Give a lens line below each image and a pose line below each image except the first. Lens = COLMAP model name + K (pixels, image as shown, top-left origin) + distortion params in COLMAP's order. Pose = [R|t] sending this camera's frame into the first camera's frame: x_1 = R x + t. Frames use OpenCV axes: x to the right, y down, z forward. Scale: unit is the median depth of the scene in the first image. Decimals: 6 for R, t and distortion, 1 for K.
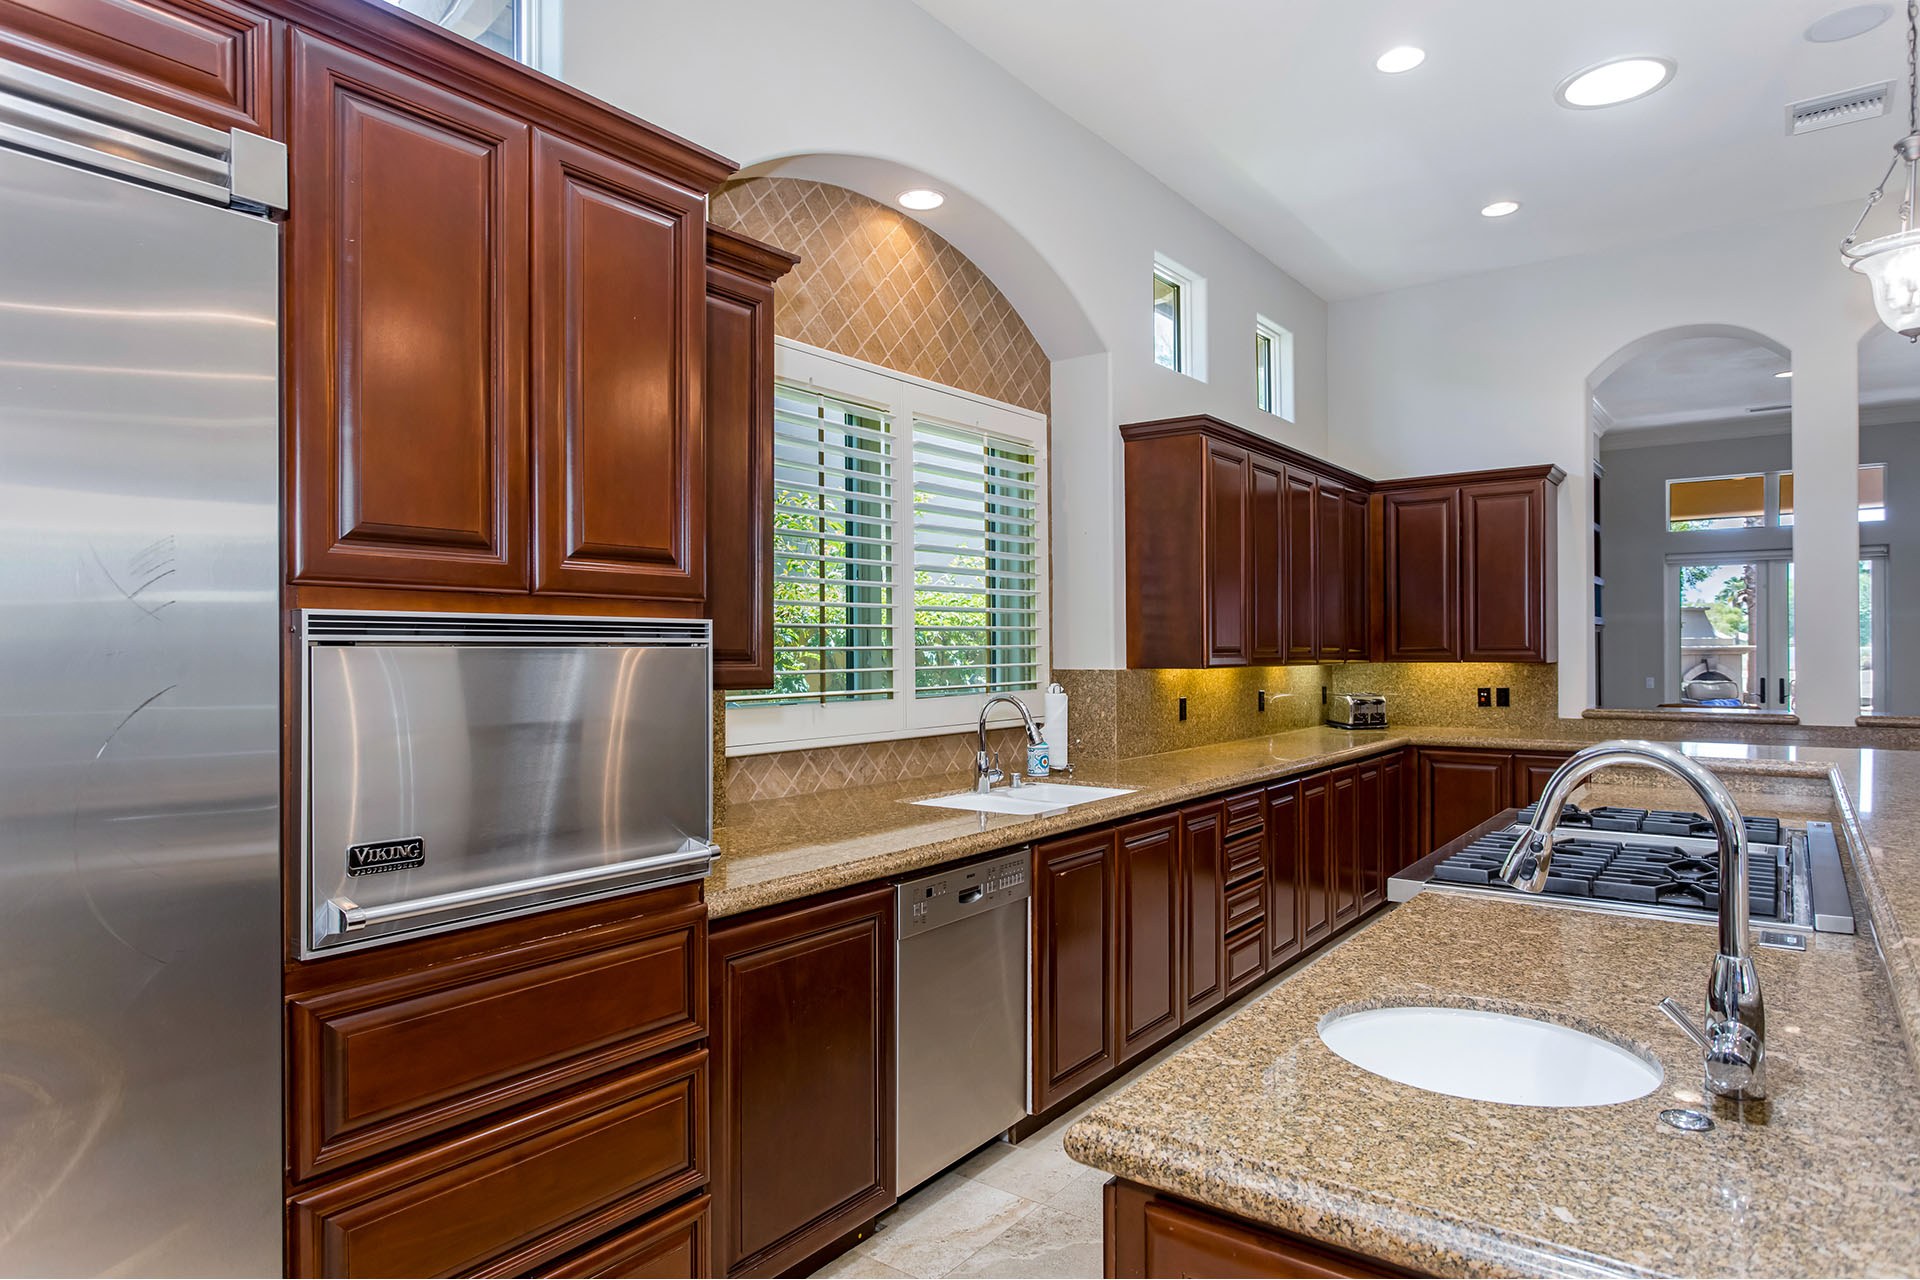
lens RADIAL K [[1101.6, 0, 957.1], [0, 1101.6, 646.7], [0, 0, 1]] dist [-0.007754, 0.006386]
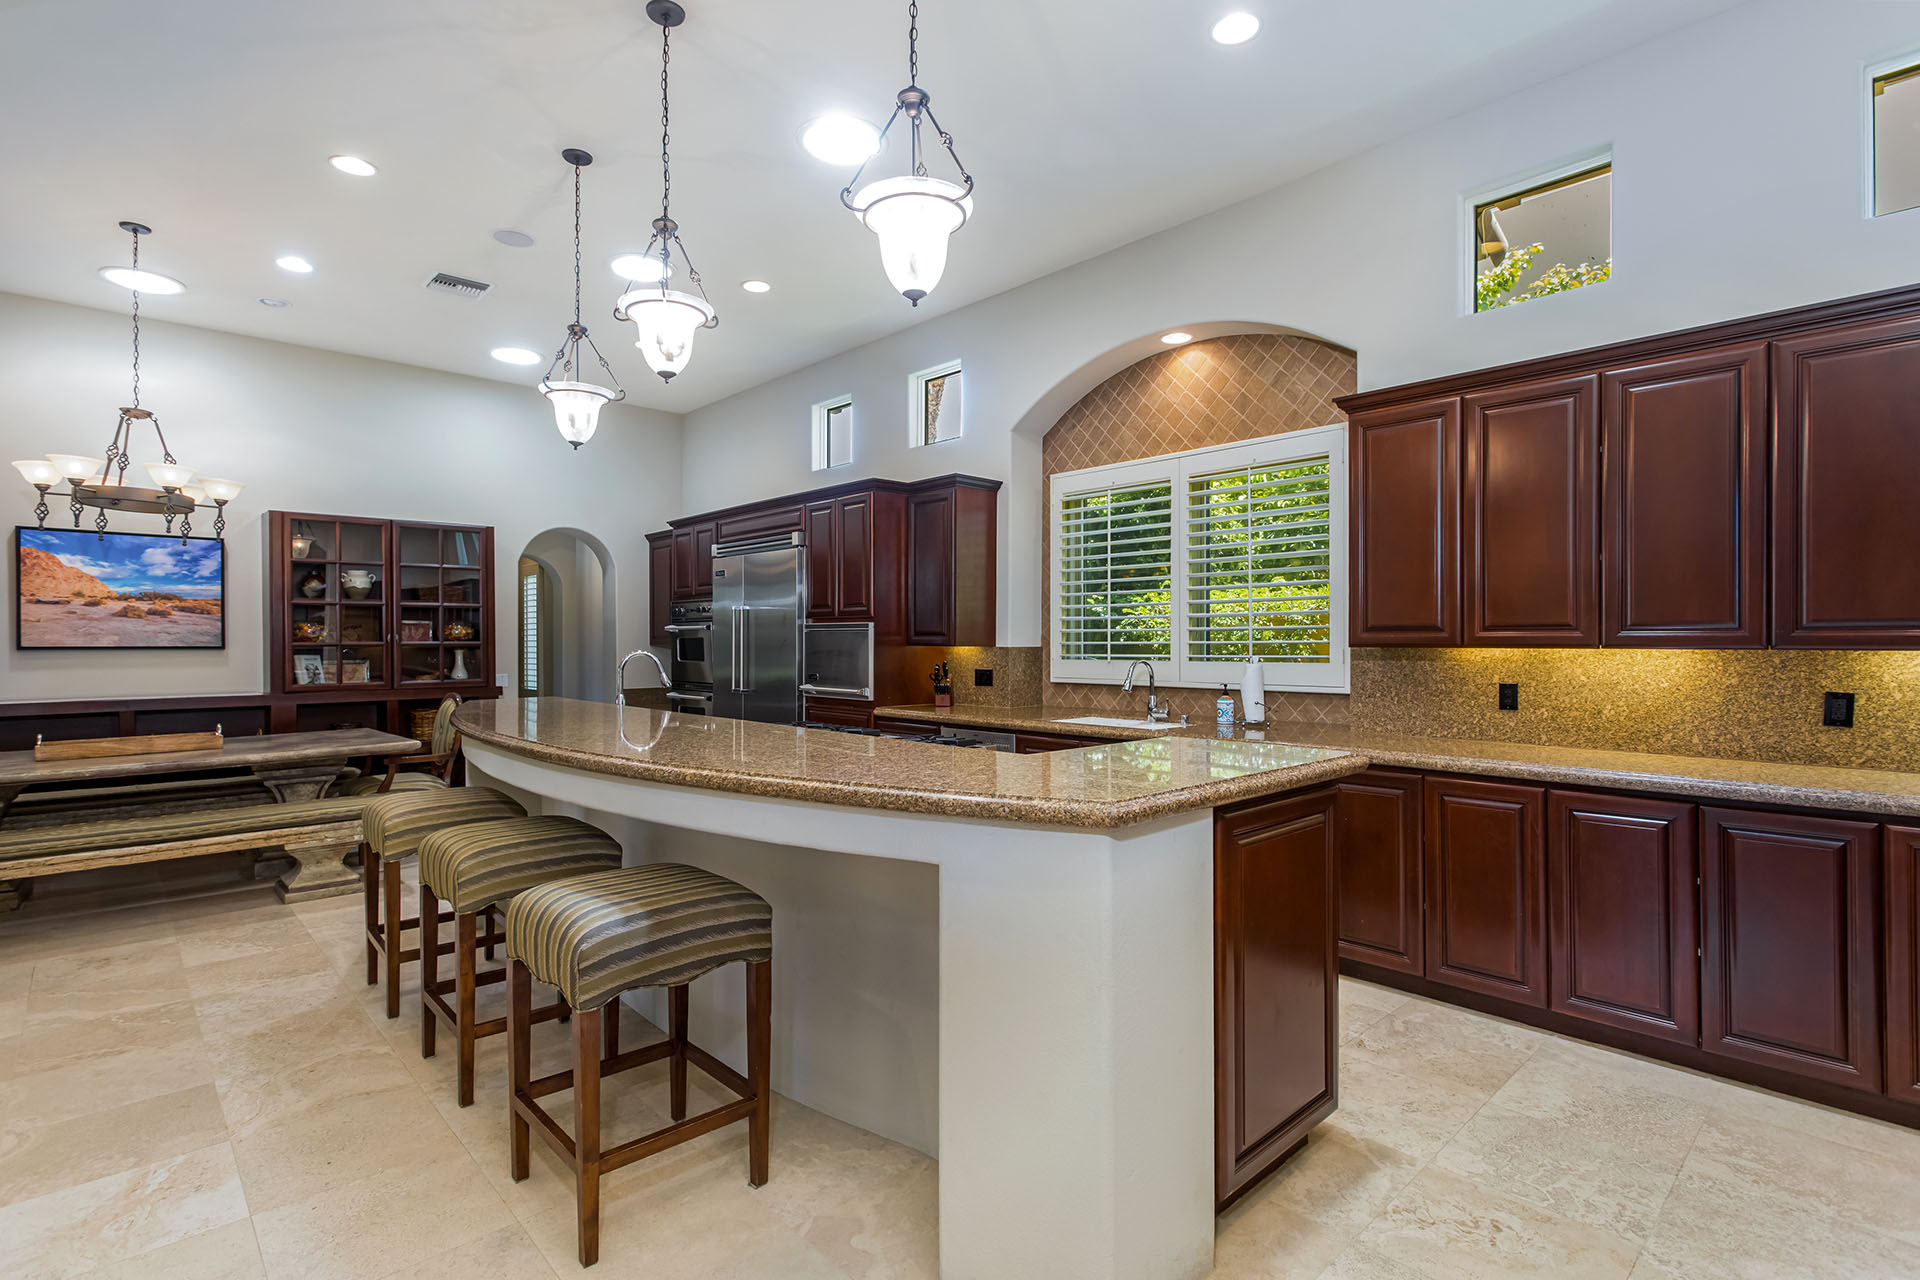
lens RADIAL K [[914.0, 0, 954.8], [0, 914.0, 640.0], [0, 0, 1]] dist [-0.000034, 0.001716]
pose [[-0.164046, 0.002641, -0.986449, 1.336059], [0.004097, 0.999990, 0.001996, 0.012653], [0.986444, -0.003714, -0.164055, 0.938139]]
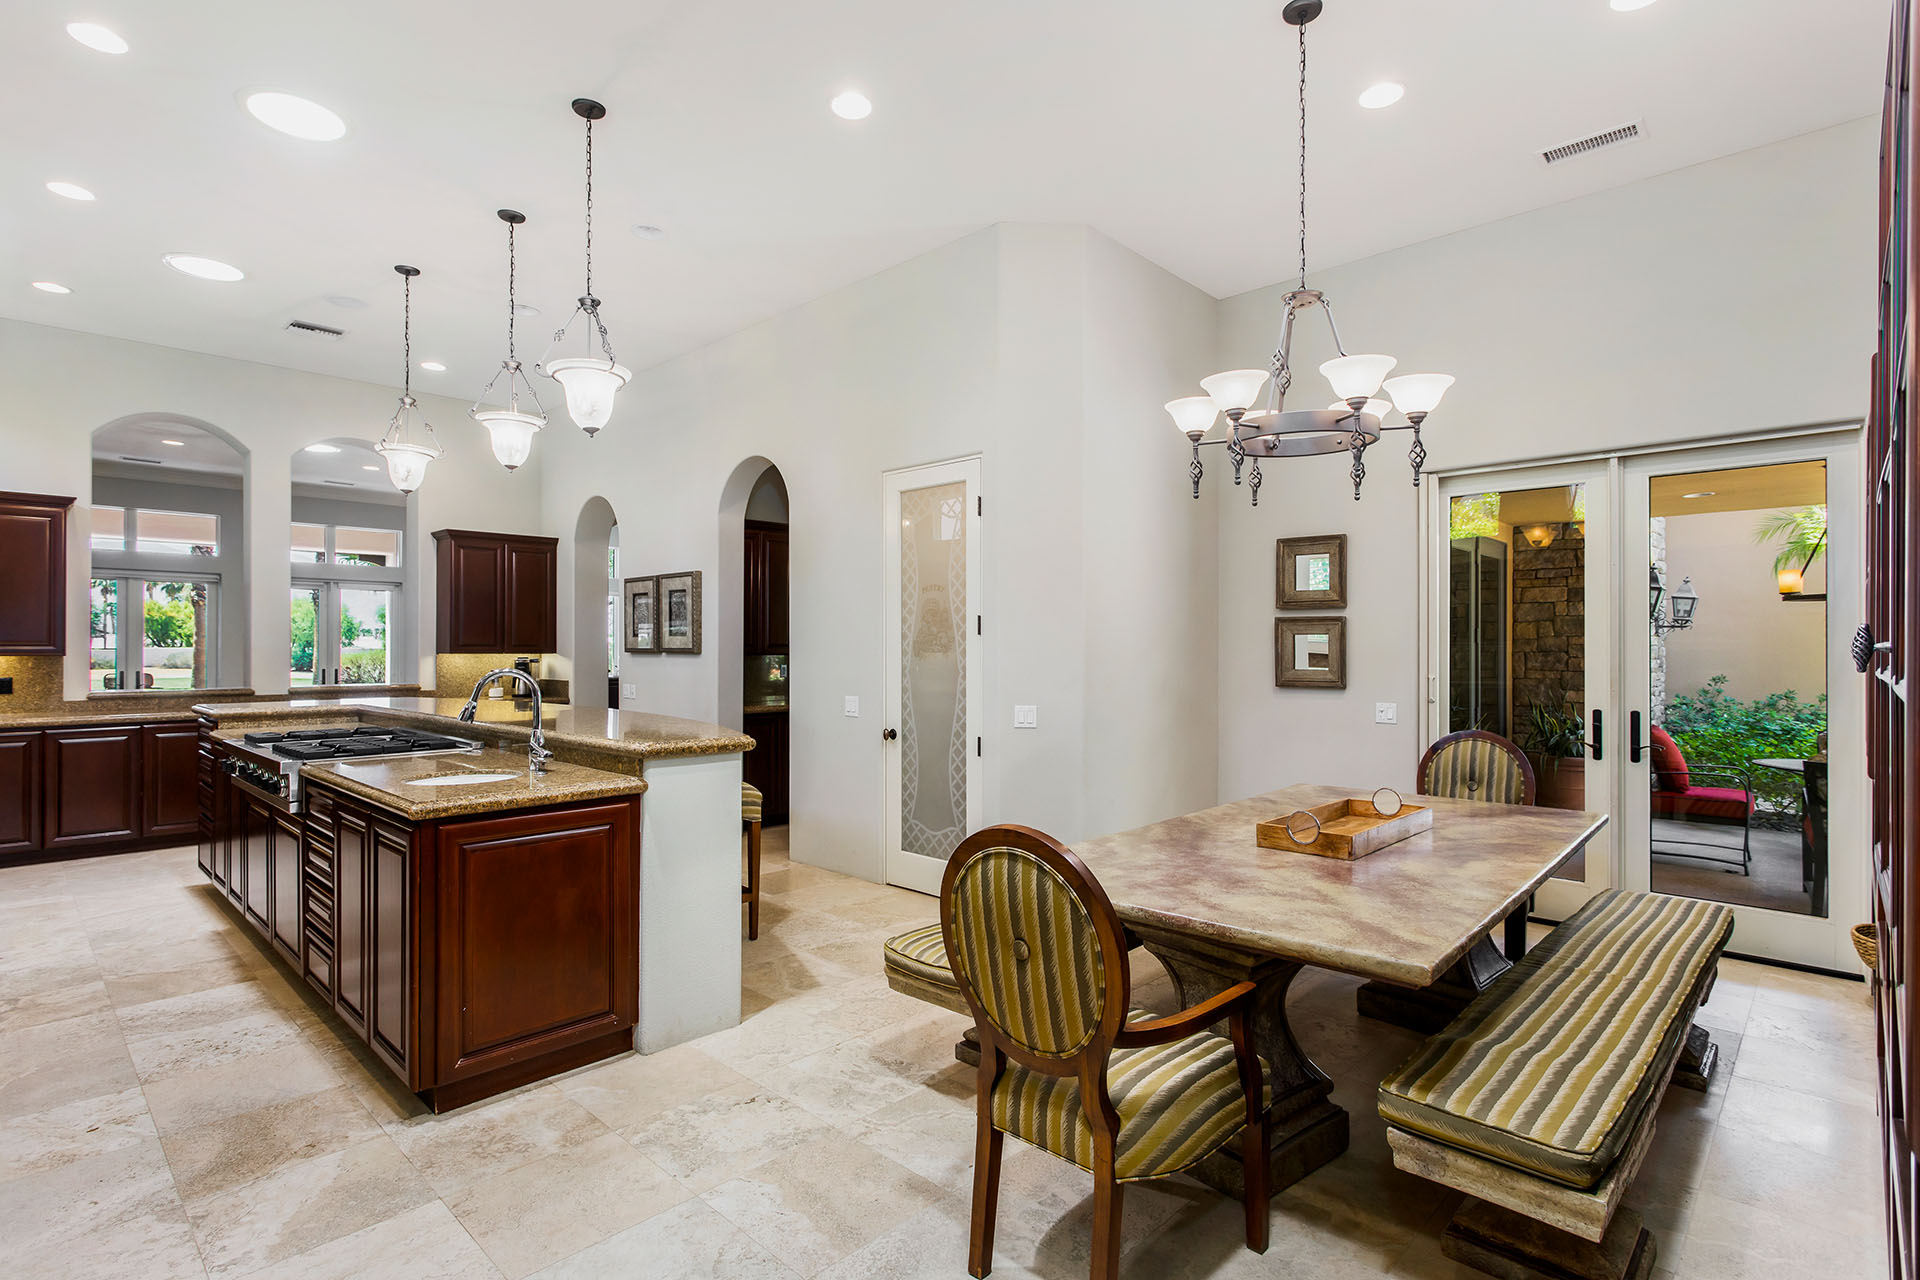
lens RADIAL K [[949.9, 0, 949.8], [0, 949.9, 647.5], [0, 0, 1]] dist [0.000948, -0.000254]
pose [[0.122296, 0.005699, 0.992477, -0.620594], [-0.002832, 0.999981, -0.005393, 0.011735], [-0.992490, -0.002151, 0.122310, -0.187884]]
